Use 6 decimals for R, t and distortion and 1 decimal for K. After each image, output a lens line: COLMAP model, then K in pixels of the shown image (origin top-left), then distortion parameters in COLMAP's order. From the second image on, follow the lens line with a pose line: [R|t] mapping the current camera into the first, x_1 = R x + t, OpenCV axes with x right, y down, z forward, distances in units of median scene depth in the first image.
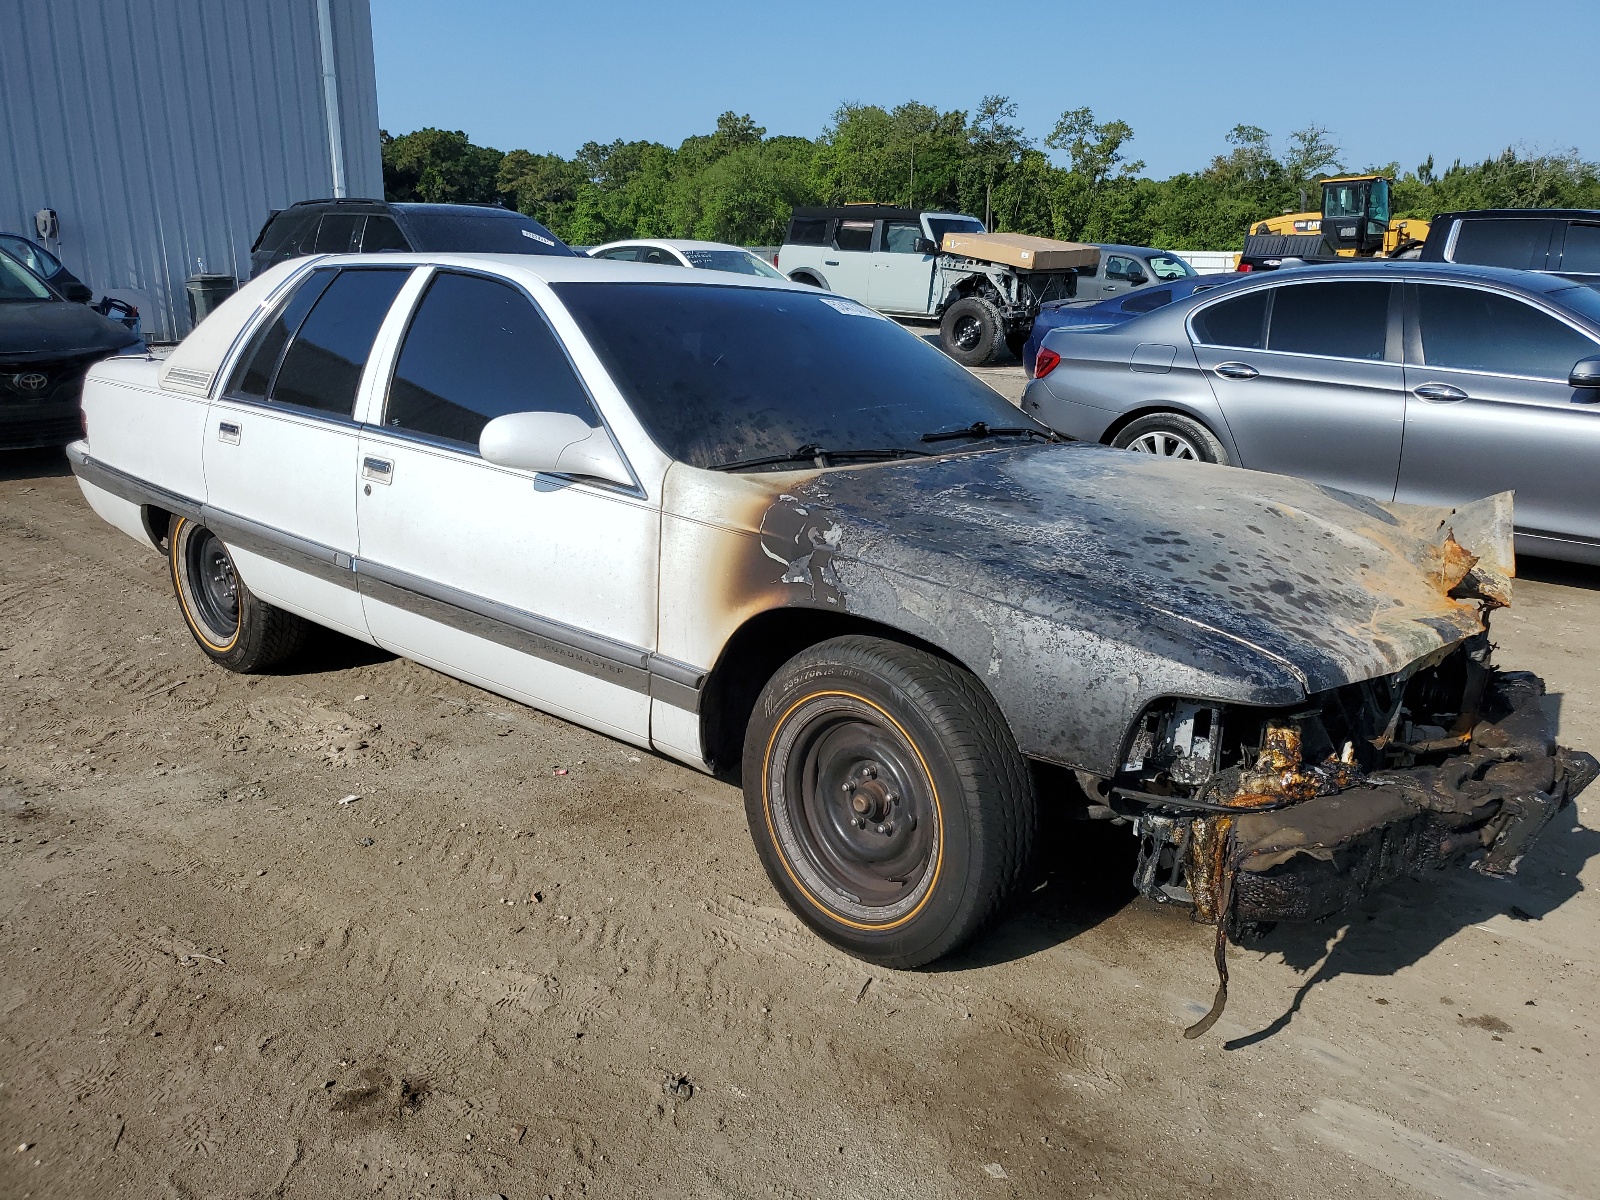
lens RADIAL K [[1193.9, 0, 835.5], [0, 1193.9, 600.9], [0, 0, 1]] dist [0.026713, 0.001740]
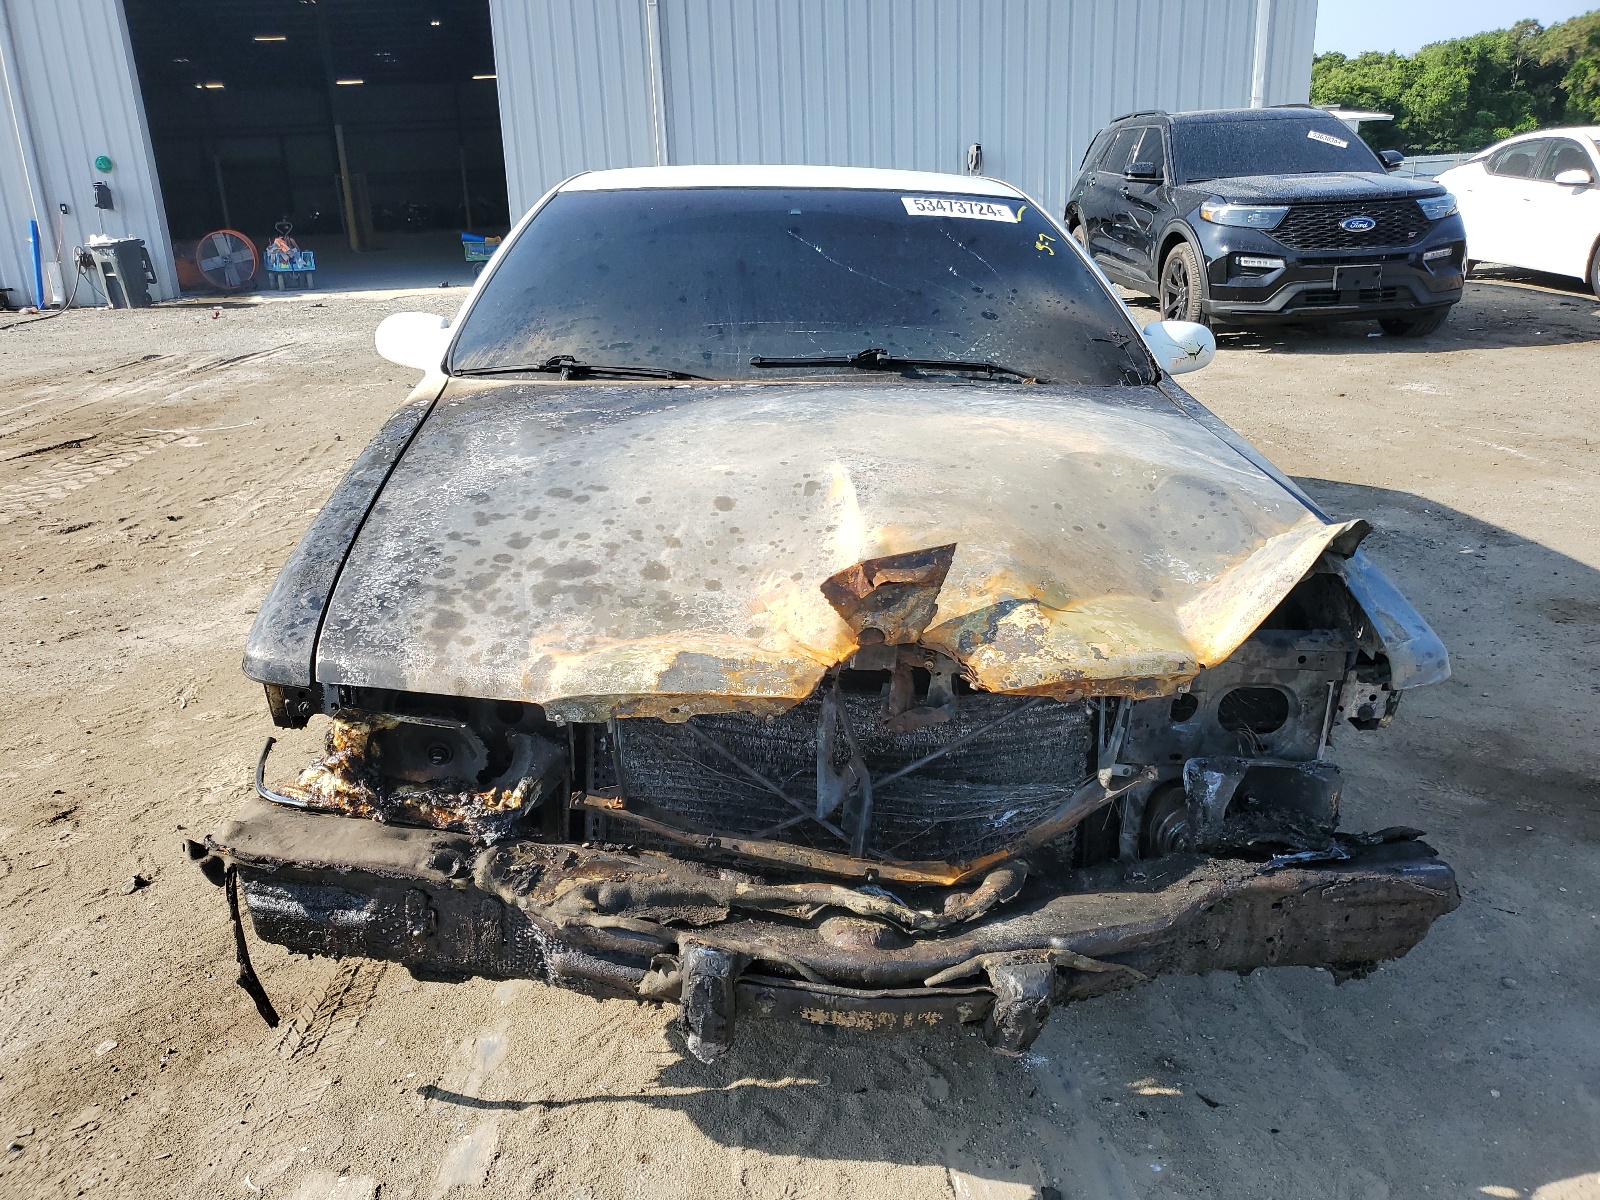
lens RADIAL K [[1208.4, 0, 799.0], [0, 1208.4, 602.5], [0, 0, 1]] dist [0.061531, -0.128828]
pose [[0.679008, 0.201358, -0.705977, 0.992556], [-0.157958, 0.979198, 0.127362, -0.109286], [0.716936, 0.025035, 0.696689, 0.556791]]
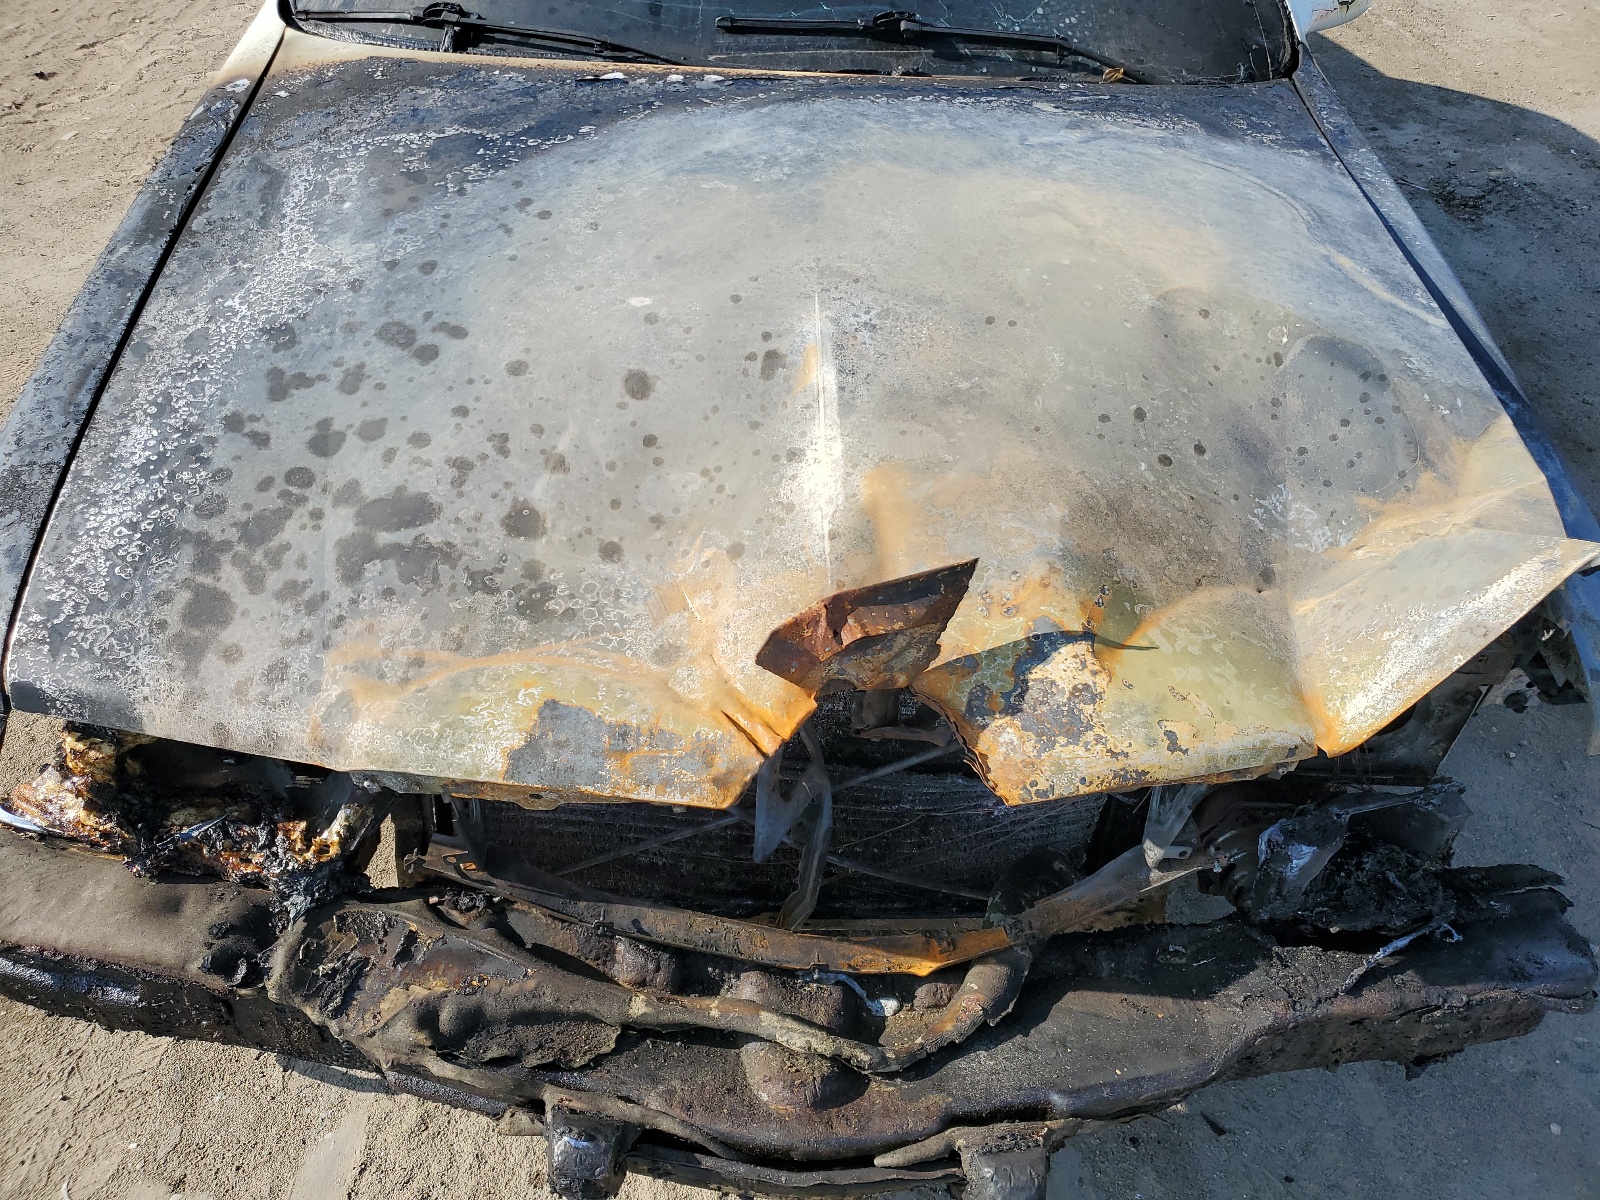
lens RADIAL K [[1250.6, 0, 804.0], [0, 1250.6, 599.7], [0, 0, 1]] dist [-0.016855, 0.008958]
pose [[0.660990, 0.475150, -0.580796, 0.789527], [-0.203263, 0.858424, 0.470949, -0.255949], [0.722341, -0.193239, 0.663990, 0.750062]]
